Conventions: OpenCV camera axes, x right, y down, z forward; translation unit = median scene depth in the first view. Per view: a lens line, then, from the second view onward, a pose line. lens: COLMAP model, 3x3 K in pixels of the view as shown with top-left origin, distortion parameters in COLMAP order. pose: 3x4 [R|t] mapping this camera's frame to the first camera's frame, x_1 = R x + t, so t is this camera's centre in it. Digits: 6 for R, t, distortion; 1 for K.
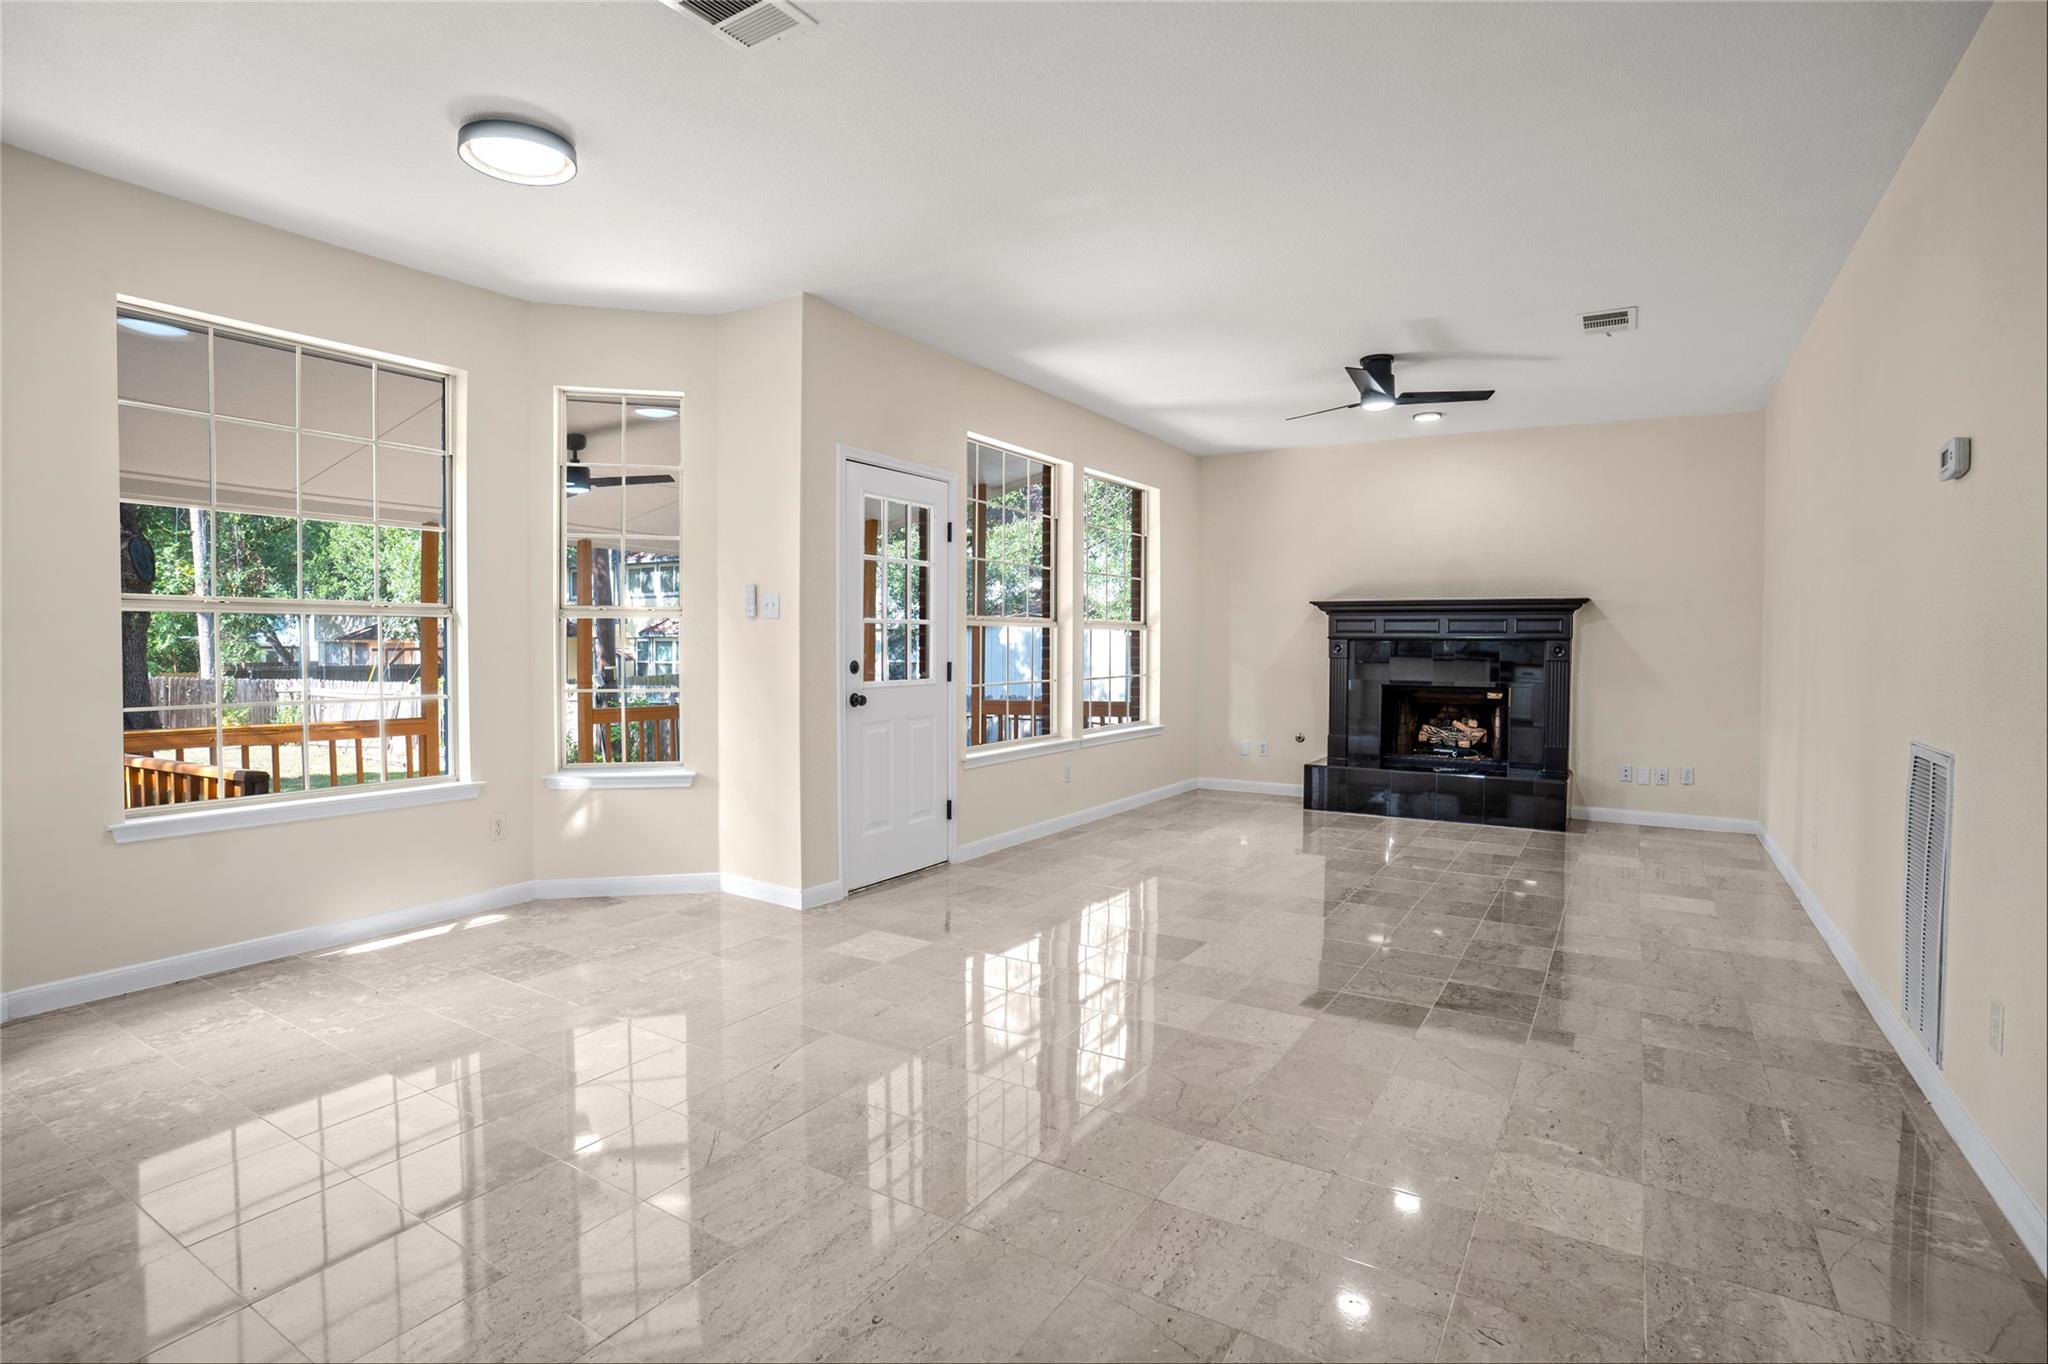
lens RADIAL K [[994.0, 0, 1030.2], [0, 994.0, 672.6], [0, 0, 1]] dist [-0.074206, 0.029261]
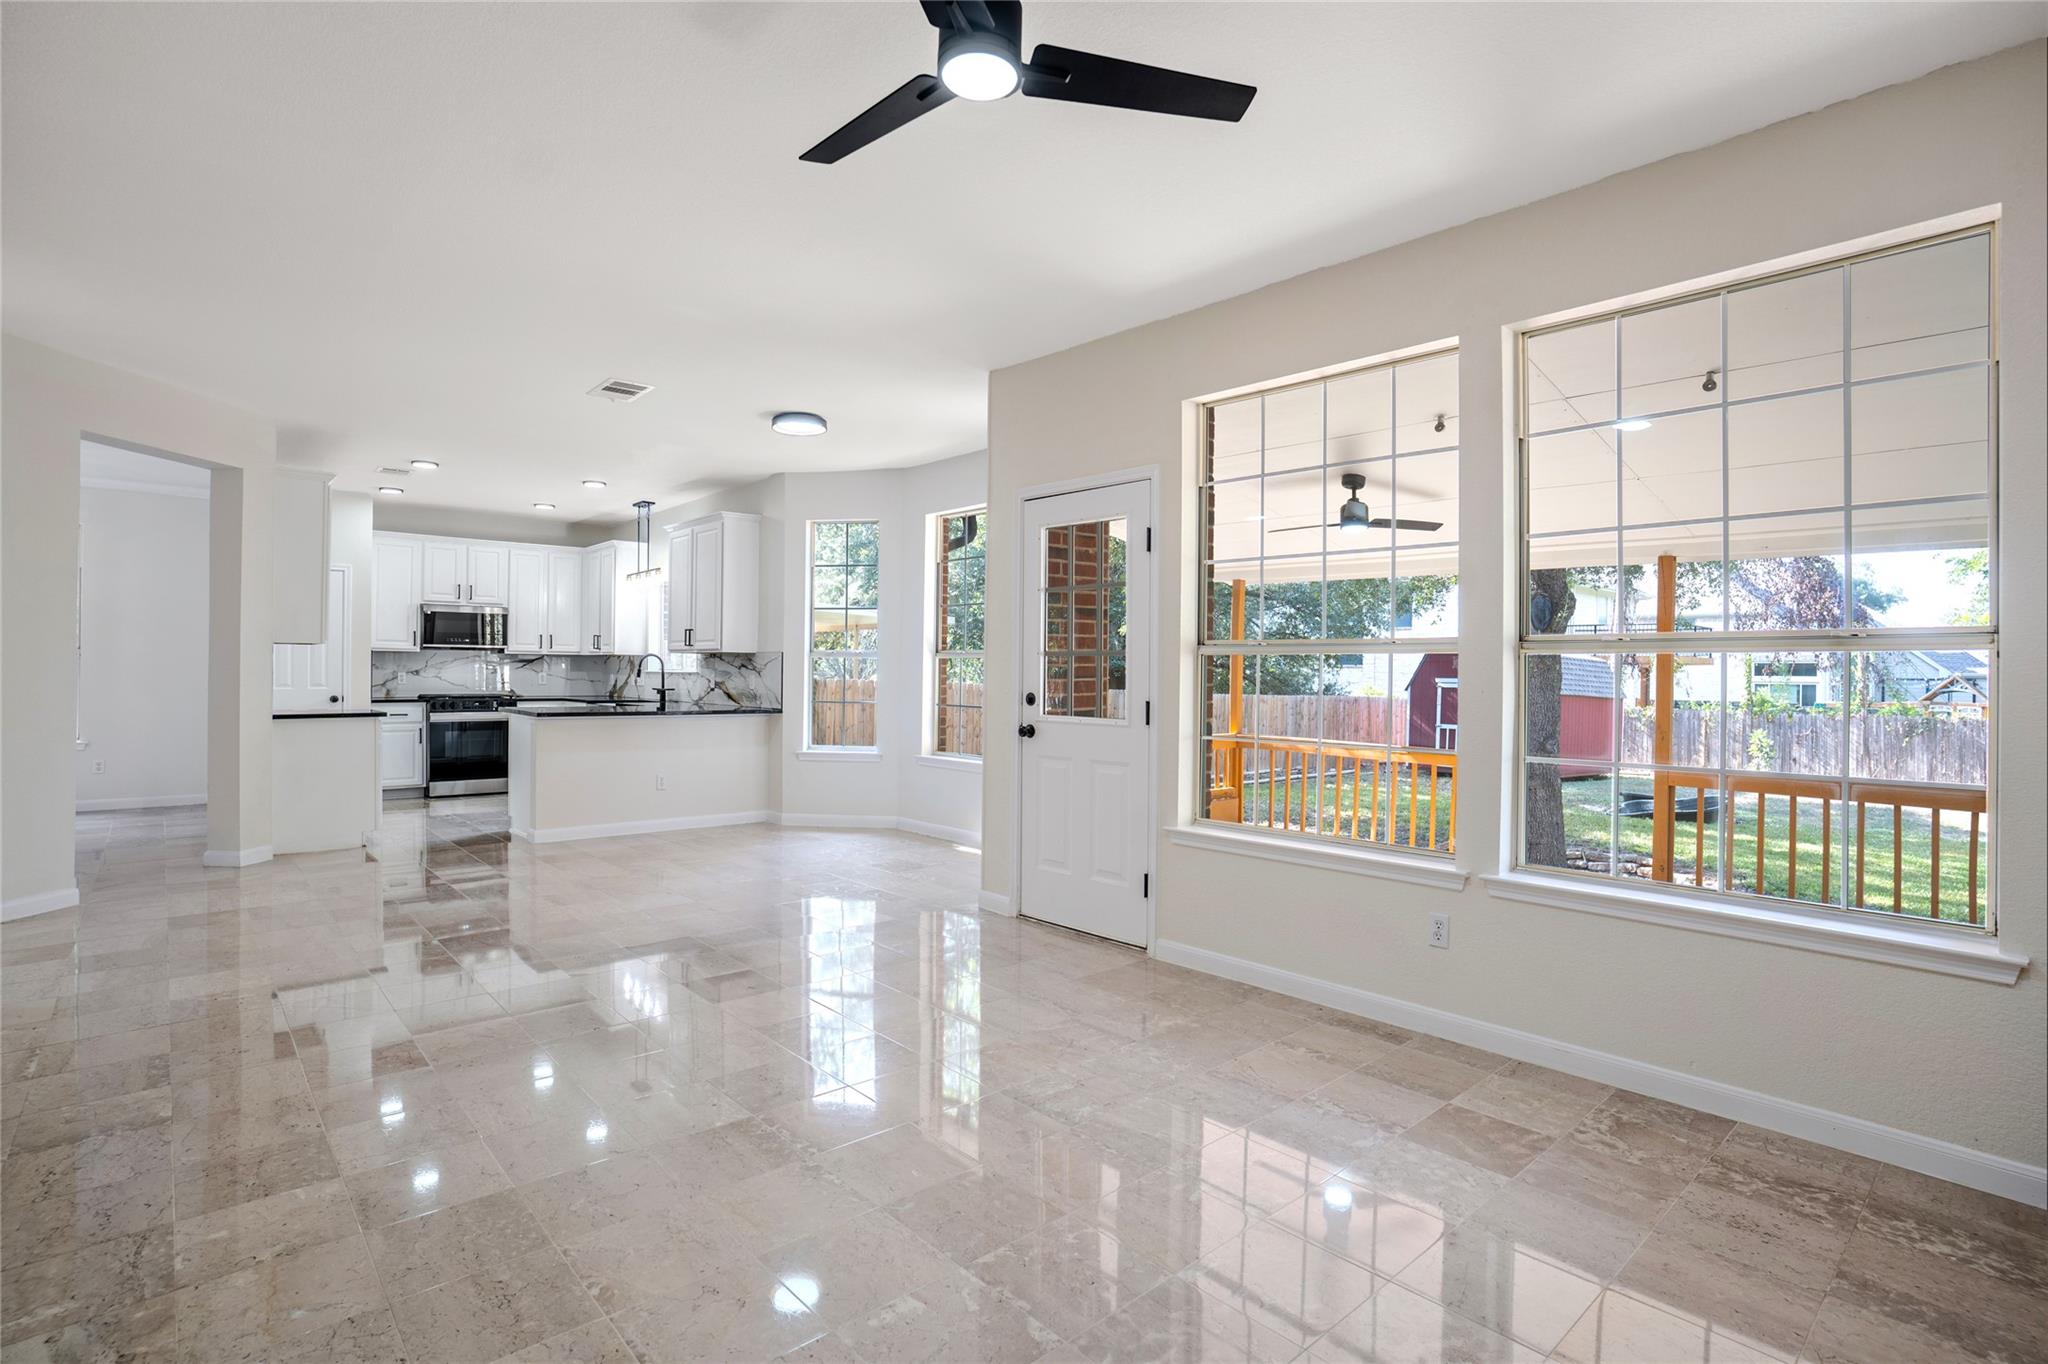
lens RADIAL K [[994.0, 0, 1030.2], [0, 994.0, 672.6], [0, 0, 1]] dist [-0.074206, 0.029261]
pose [[-0.275856, -0.004917, -0.961186, 0.702384], [-0.042403, 0.999076, 0.007059, -0.034561], [0.960263, 0.042704, -0.275810, 1.106167]]
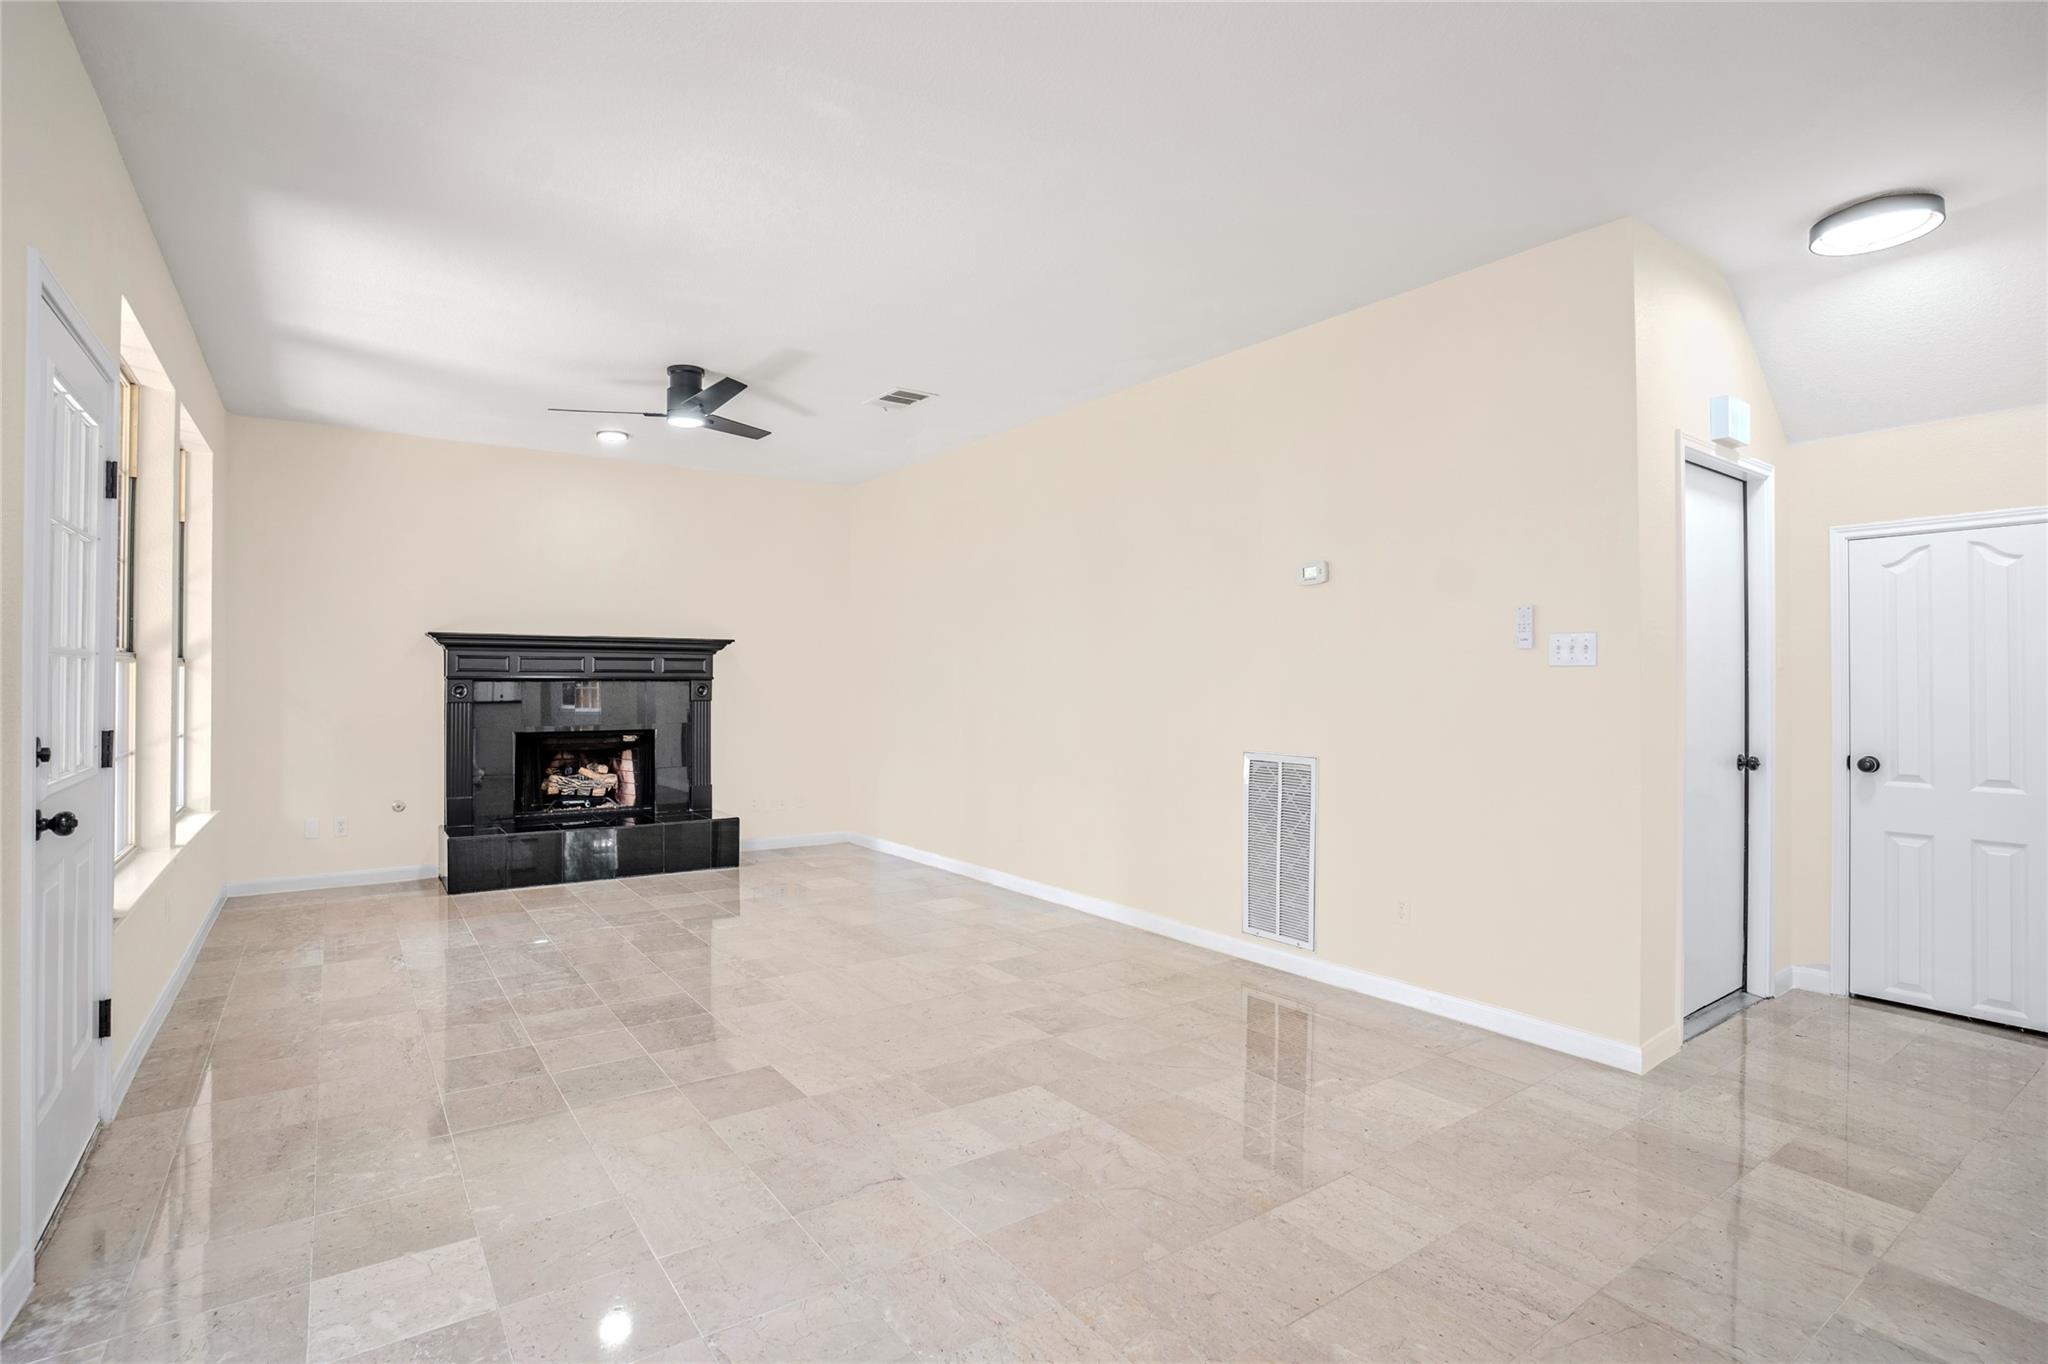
lens RADIAL K [[994.0, 0, 1030.2], [0, 994.0, 672.6], [0, 0, 1]] dist [-0.074206, 0.029261]
pose [[0.386646, 0.004031, 0.922220, -0.343057], [0.027879, 0.999482, -0.016058, -0.018726], [-0.921807, 0.031919, 0.386333, 0.359675]]
